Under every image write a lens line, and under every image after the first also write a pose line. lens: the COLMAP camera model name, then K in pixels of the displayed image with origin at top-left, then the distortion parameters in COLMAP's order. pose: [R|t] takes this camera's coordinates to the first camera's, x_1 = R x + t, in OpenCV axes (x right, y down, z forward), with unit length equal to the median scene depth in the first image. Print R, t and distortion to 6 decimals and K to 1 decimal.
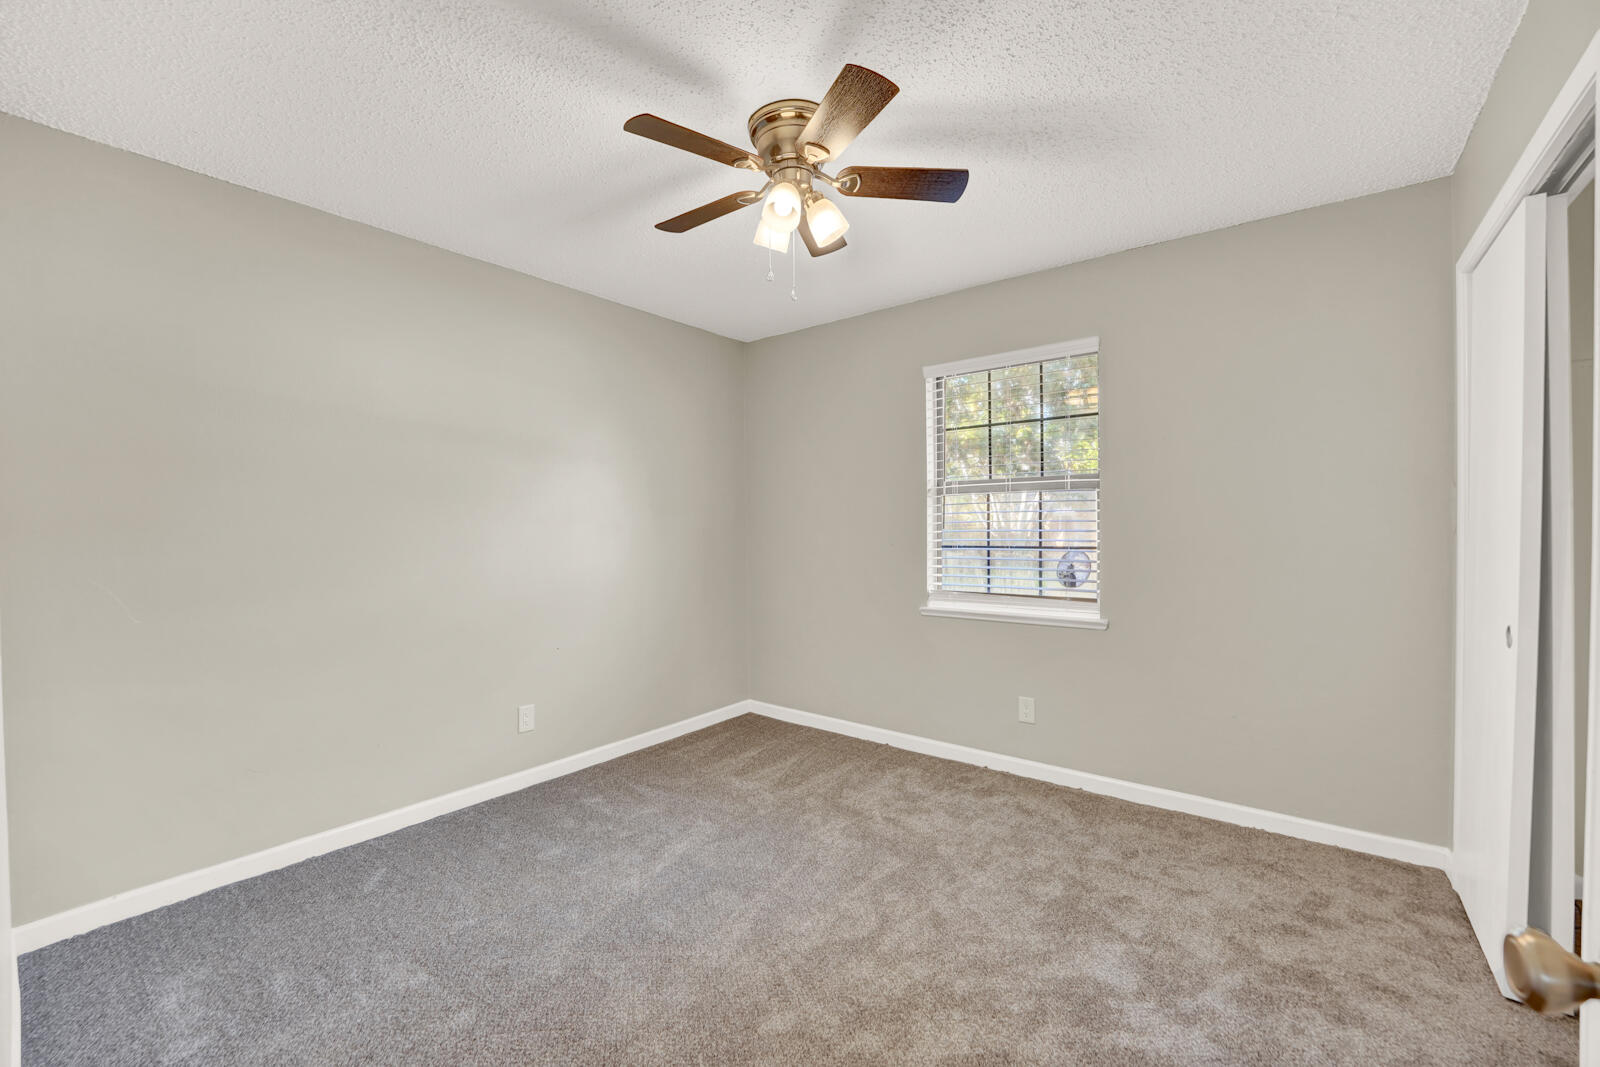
lens RADIAL K [[651.2, 0, 786.4], [0, 651.2, 535.8], [0, 0, 1]] dist [-0.025893, 0.000617]
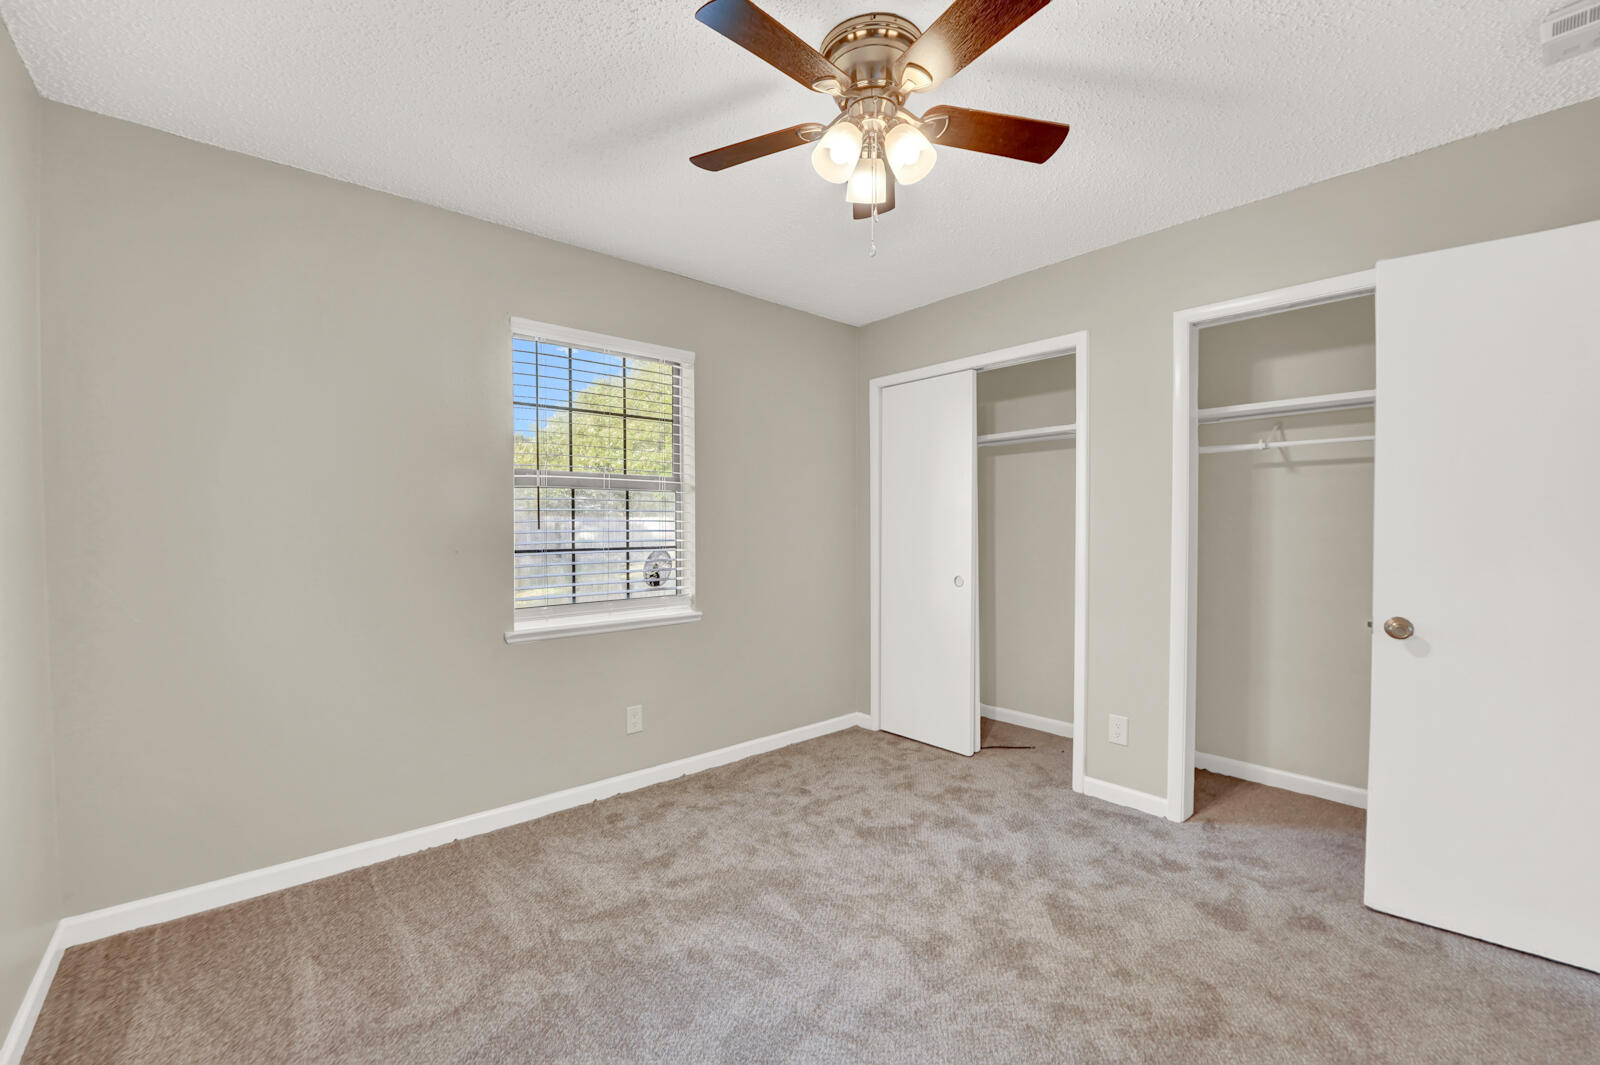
lens RADIAL K [[651.2, 0, 786.4], [0, 651.2, 534.8], [0, 0, 1]] dist [-0.025893, 0.000617]
pose [[0.178247, -0.004638, 0.983975, -0.539156], [0.015218, 0.999882, 0.001956, -0.000817], [-0.983868, 0.014625, 0.178297, 0.621548]]
